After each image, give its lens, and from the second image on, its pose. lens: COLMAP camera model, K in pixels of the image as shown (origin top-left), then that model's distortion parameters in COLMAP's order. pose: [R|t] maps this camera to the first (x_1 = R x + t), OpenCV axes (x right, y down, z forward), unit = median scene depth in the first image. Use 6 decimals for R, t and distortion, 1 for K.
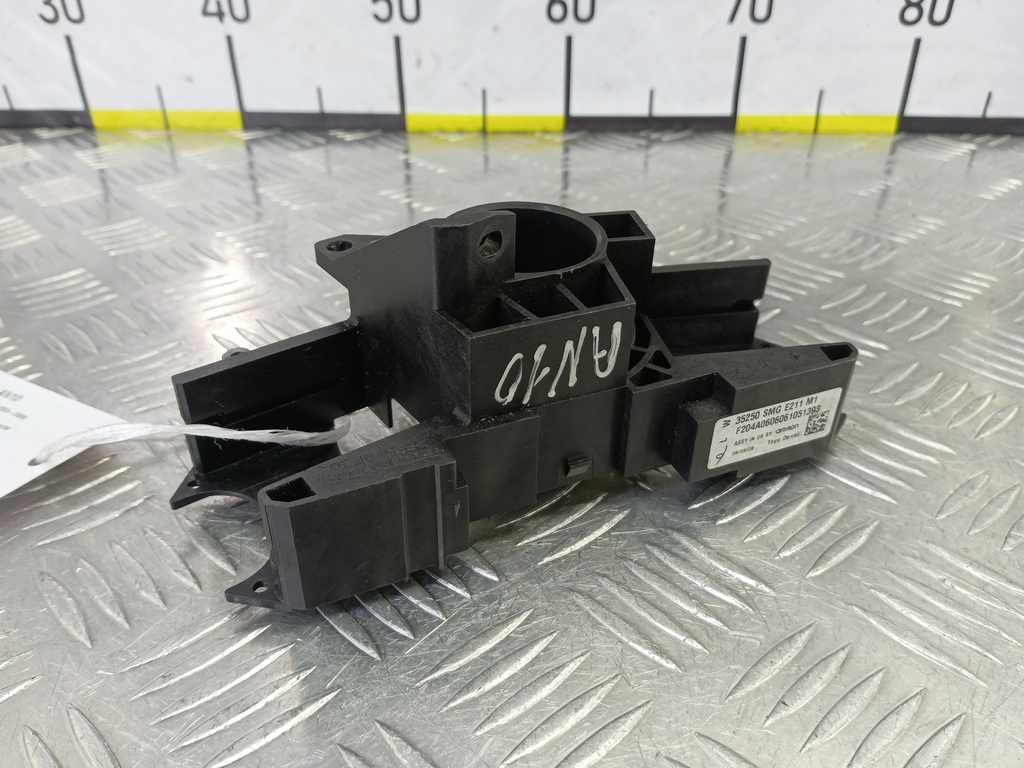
lens RADIAL K [[856.0, 0, 505.1], [0, 856.0, 388.6], [0, 0, 1]] dist [0.014274, -0.092697]
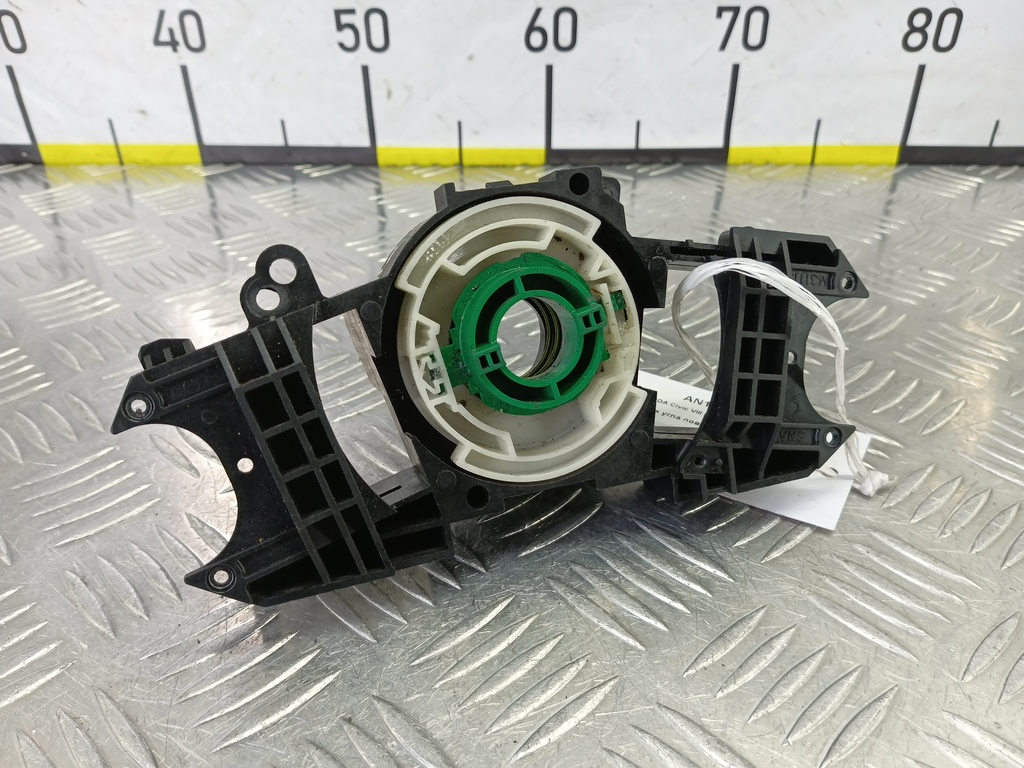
lens RADIAL K [[856.0, 0, 509.1], [0, 856.0, 382.7], [0, 0, 1]] dist [0.014274, -0.092697]
pose [[0.999806, -0.012415, 0.015263, 0.014884], [0.012180, 0.999807, 0.015394, -0.097996], [-0.015451, -0.015205, 0.999765, 0.075403]]
